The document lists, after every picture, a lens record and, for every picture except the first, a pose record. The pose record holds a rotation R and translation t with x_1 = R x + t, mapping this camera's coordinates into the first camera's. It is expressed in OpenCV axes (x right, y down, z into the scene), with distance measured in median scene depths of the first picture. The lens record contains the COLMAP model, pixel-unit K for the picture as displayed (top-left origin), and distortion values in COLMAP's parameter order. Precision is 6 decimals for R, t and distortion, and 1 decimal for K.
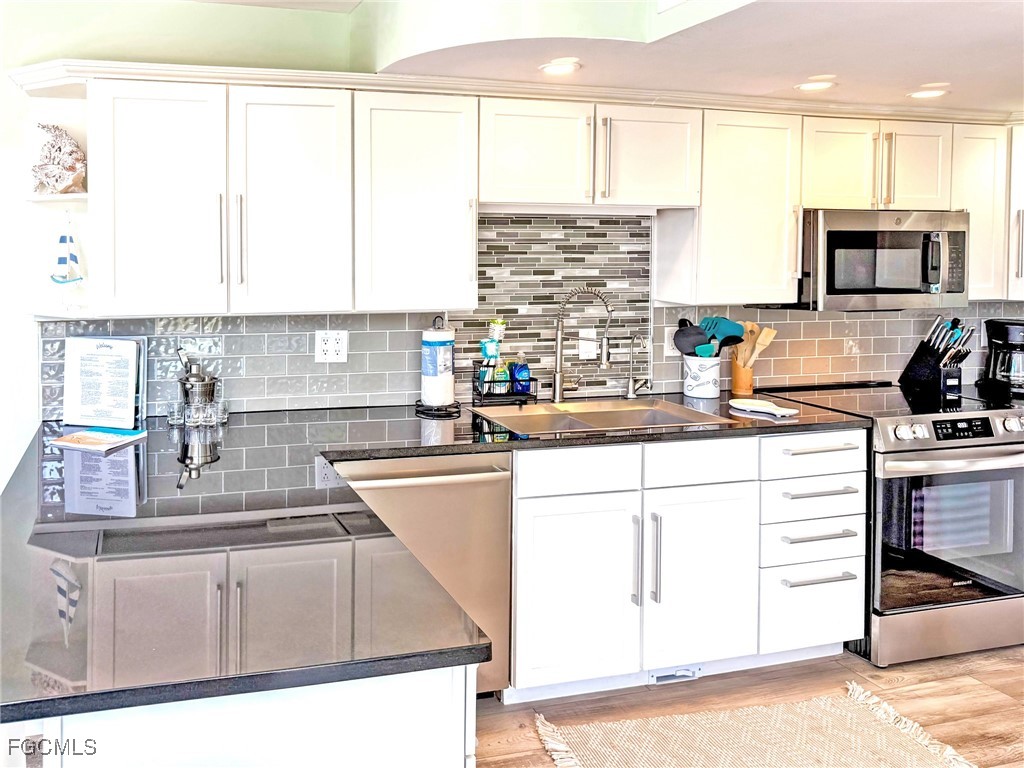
lens RADIAL K [[778.6, 0, 326.9], [0, 778.6, 258.4], [0, 0, 1]] dist [-0.023011, 0.010018]
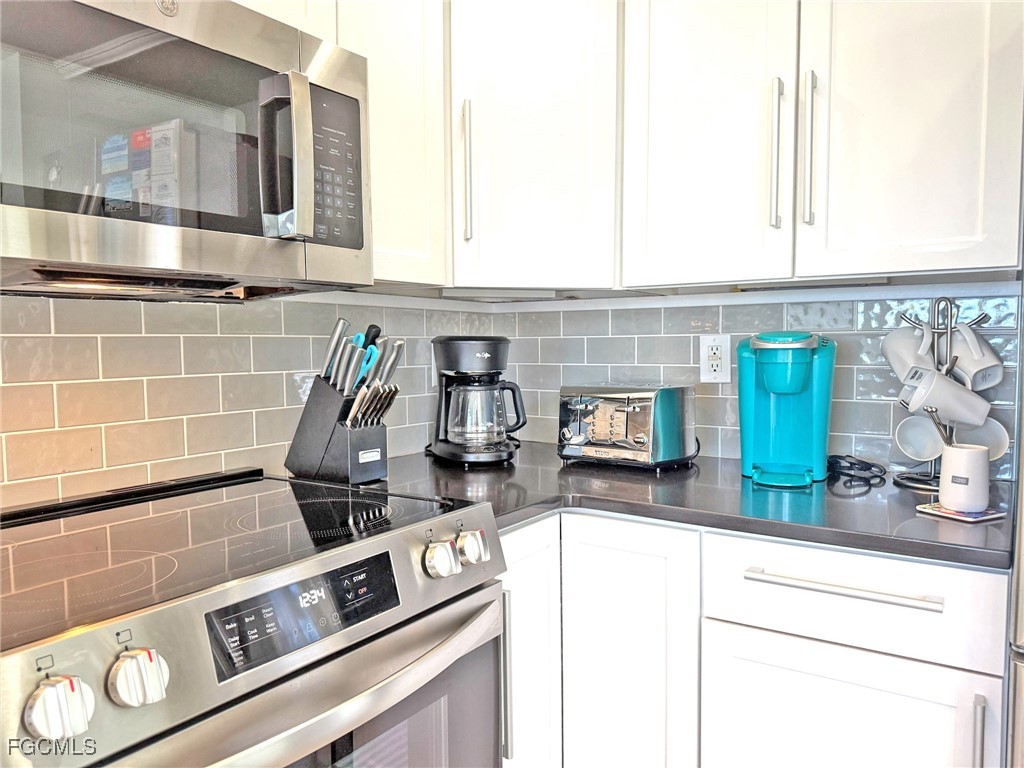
lens RADIAL K [[778.6, 0, 505.7], [0, 778.6, 381.3], [0, 0, 1]] dist [-0.023011, 0.010018]
pose [[0.746162, -0.048158, 0.664021, 0.600229], [0.020251, 0.998561, 0.049664, 0.098793], [-0.665456, -0.023610, 0.746063, 0.627136]]
